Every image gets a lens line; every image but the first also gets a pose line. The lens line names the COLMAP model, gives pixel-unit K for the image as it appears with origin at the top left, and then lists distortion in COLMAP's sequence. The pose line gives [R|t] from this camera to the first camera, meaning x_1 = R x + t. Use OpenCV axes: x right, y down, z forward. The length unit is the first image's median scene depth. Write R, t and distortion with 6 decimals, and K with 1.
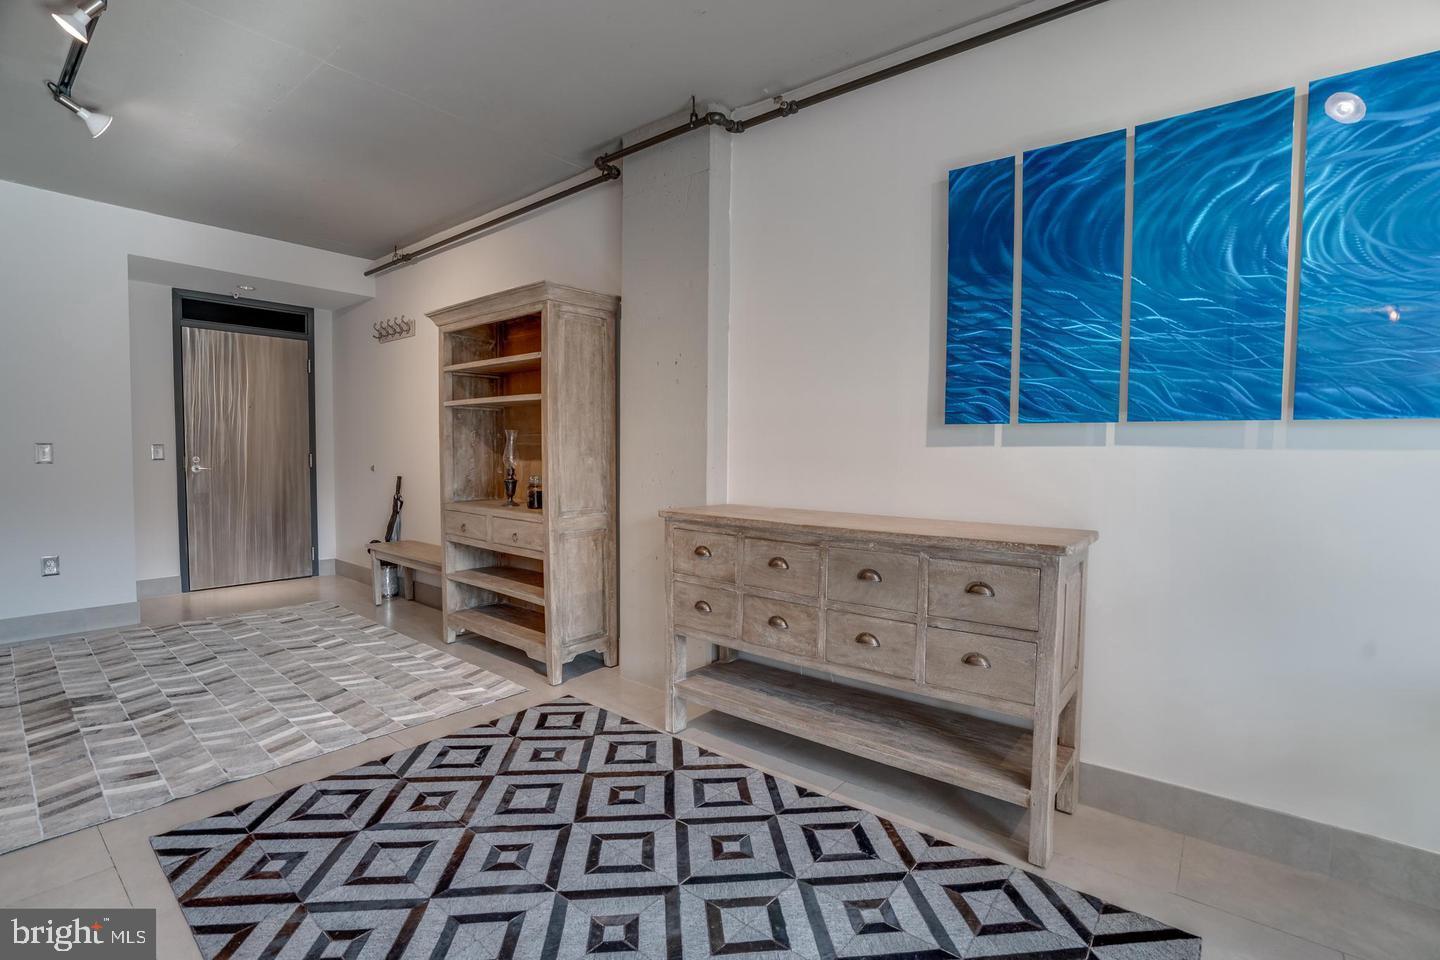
lens RADIAL K [[649.3, 0, 718.5], [0, 649.3, 477.5], [0, 0, 1]] dist [-0.068329, 0.024383]
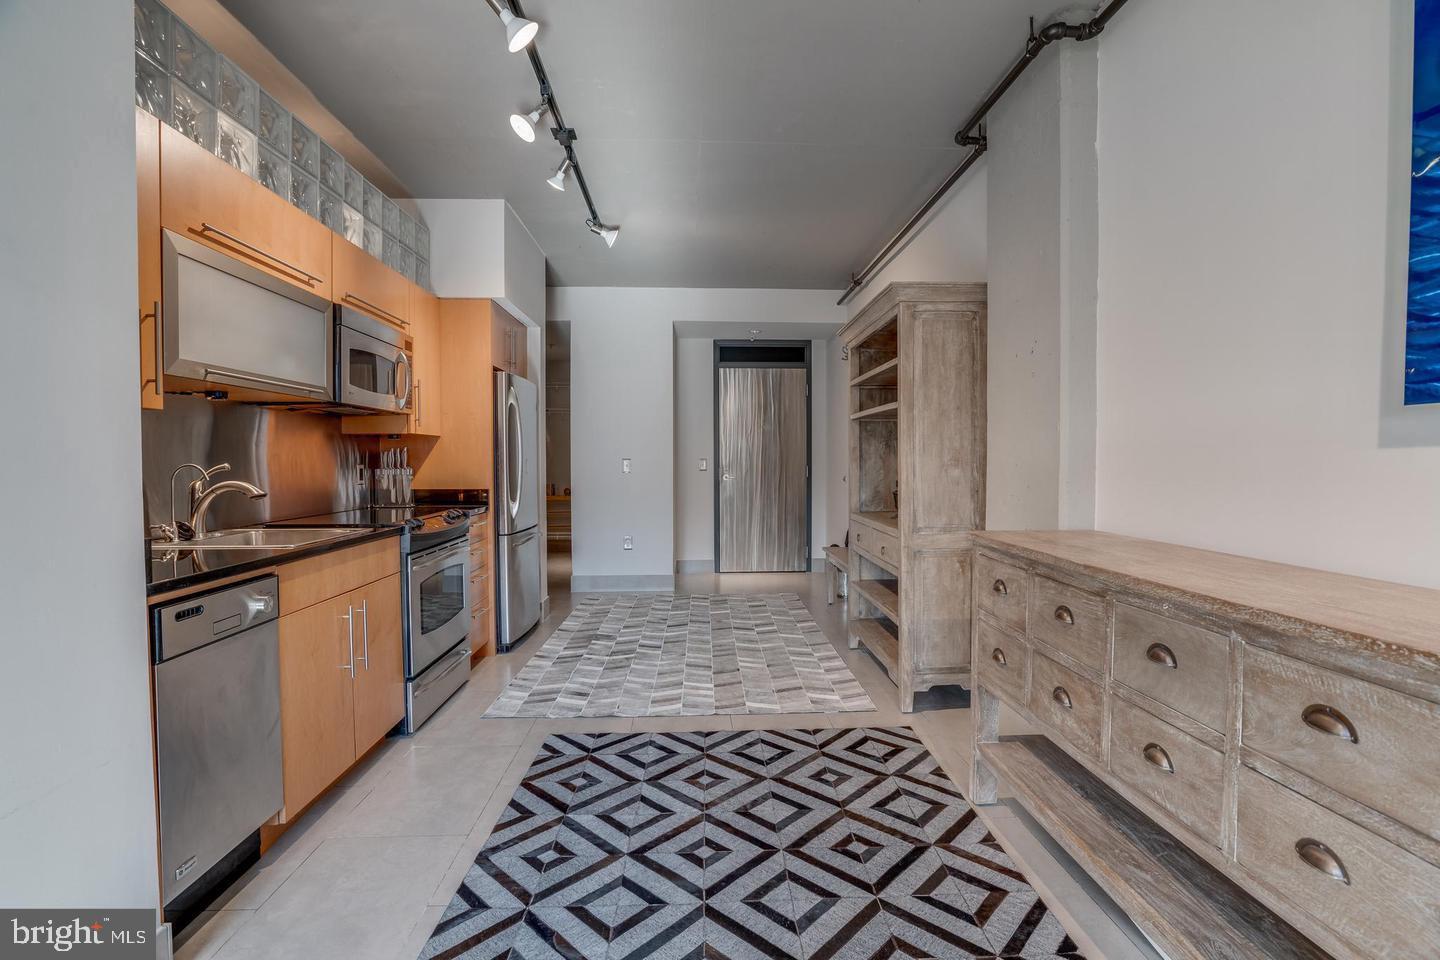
lens RADIAL K [[649.3, 0, 718.5], [0, 649.3, 477.5], [0, 0, 1]] dist [-0.068329, 0.024383]
pose [[0.669339, 0.008706, -0.742906, 0.271593], [-0.023314, 0.999685, -0.009291, -0.003168], [0.742591, 0.023539, 0.669331, 0.182275]]
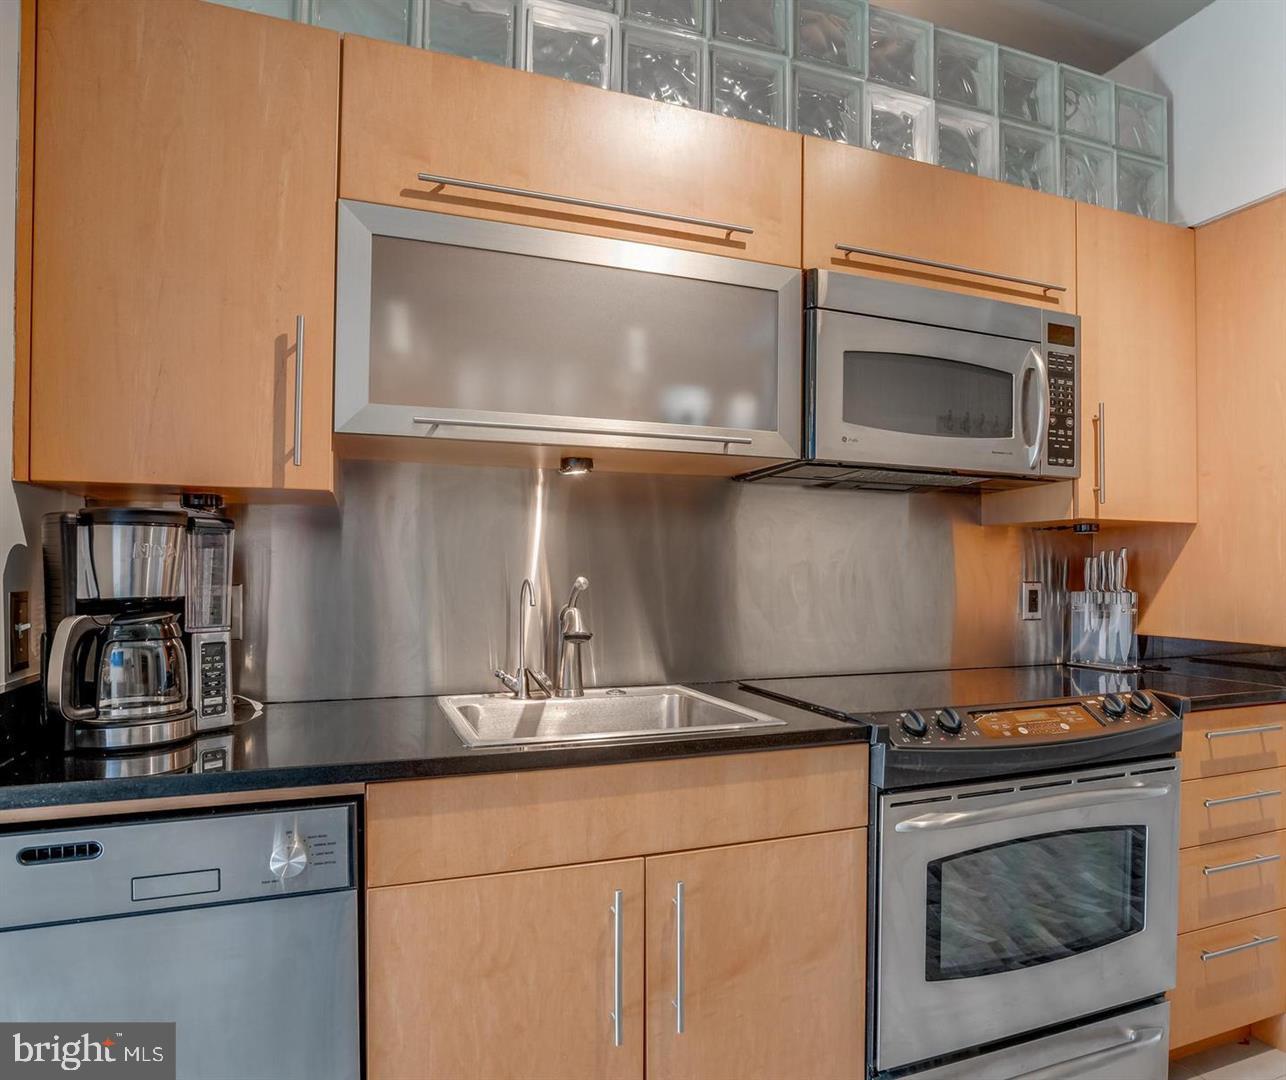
lens RADIAL K [[818.9, 0, 644.9], [0, 818.9, 586.1], [0, 0, 1]] dist [-0.049283, 0.002726]
pose [[-0.487792, -0.002400, -0.872956, -0.204943], [-0.040698, 0.998971, 0.019995, -0.022109], [0.872010, 0.045281, -0.487388, 0.587794]]
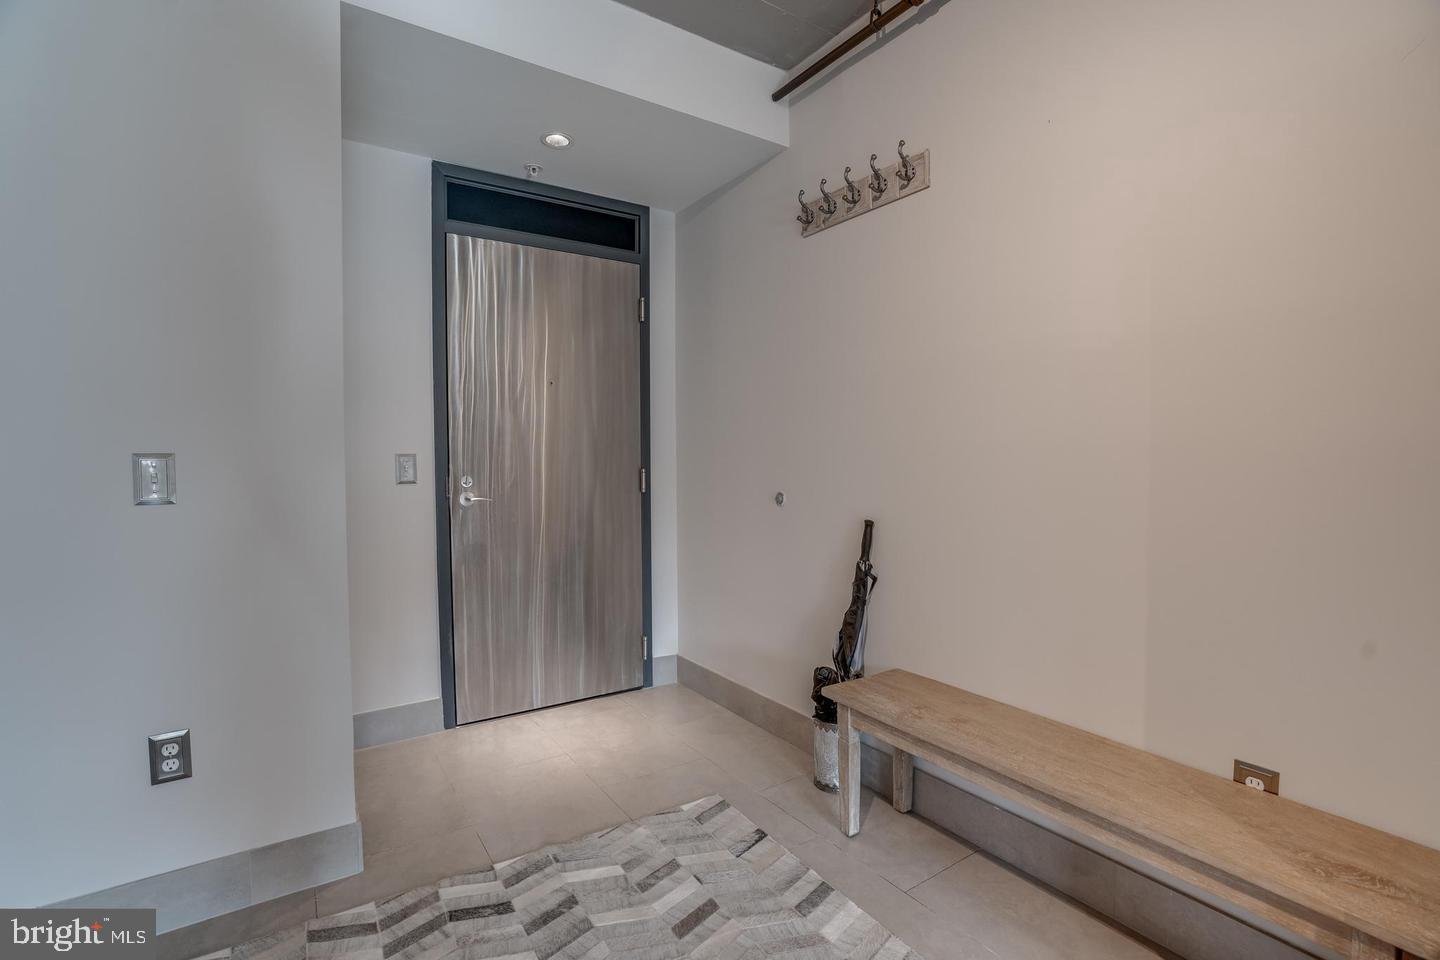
lens RADIAL K [[673.9, 0, 723.6], [0, 673.9, 484.5], [0, 0, 1]] dist [-0.058836, 0.021223]
pose [[0.952232, 0.004468, -0.305342, -0.841288], [-0.005730, 0.999978, -0.003236, -0.046194], [0.305321, 0.004831, 0.952237, 0.976710]]
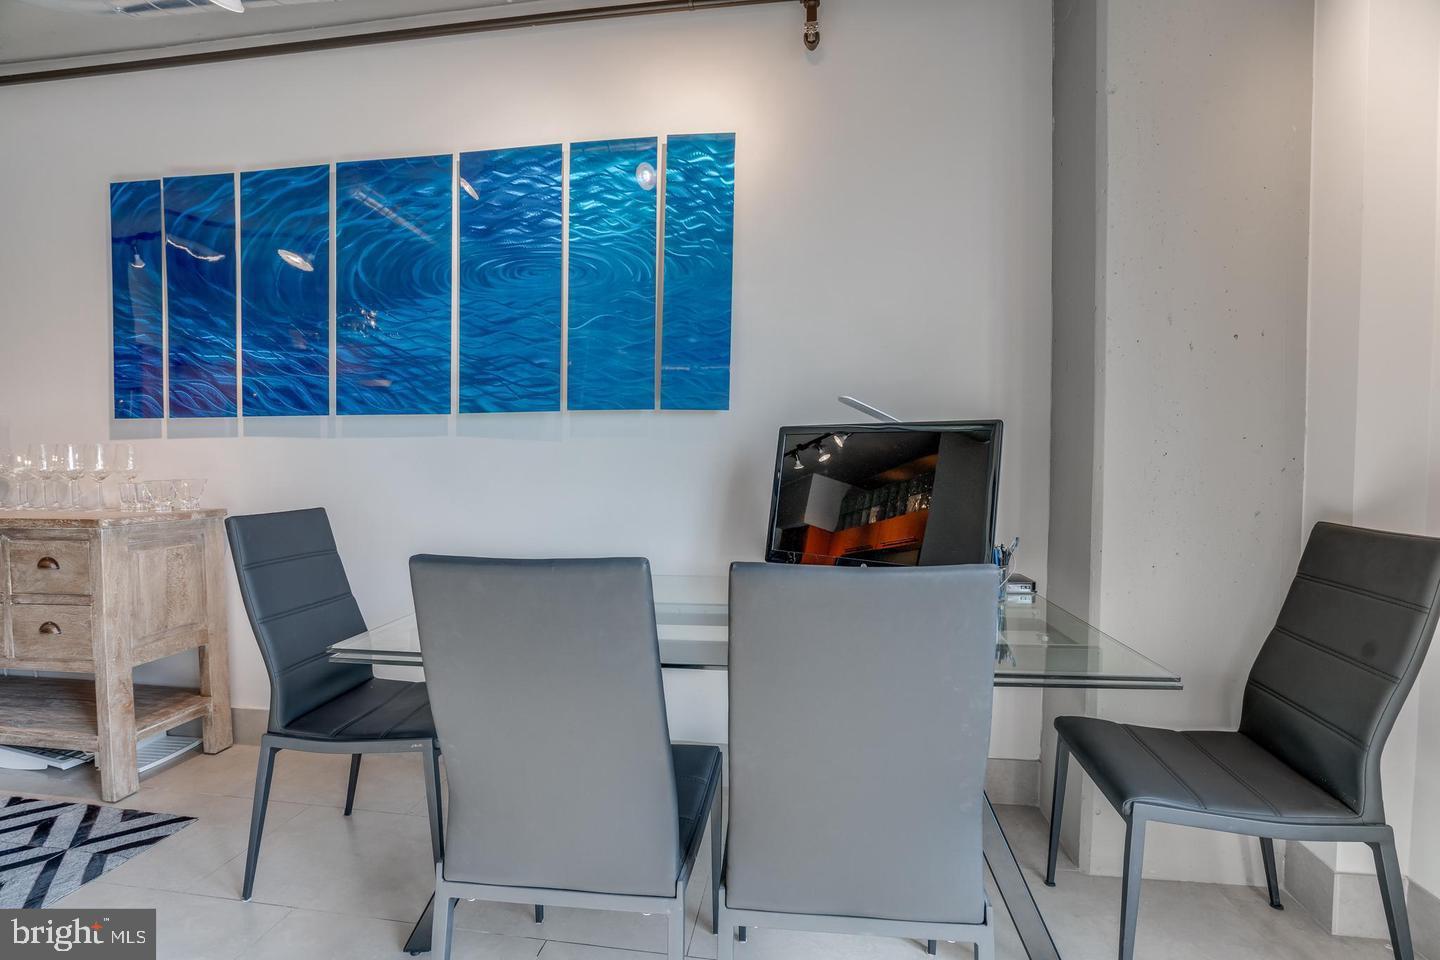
lens RADIAL K [[673.9, 0, 723.6], [0, 673.9, 484.5], [0, 0, 1]] dist [-0.058836, 0.021223]
pose [[0.852196, -0.030684, 0.522322, 0.502157], [0.035481, 0.999370, 0.000819, 0.047180], [-0.522018, 0.017834, 0.852748, -0.352861]]
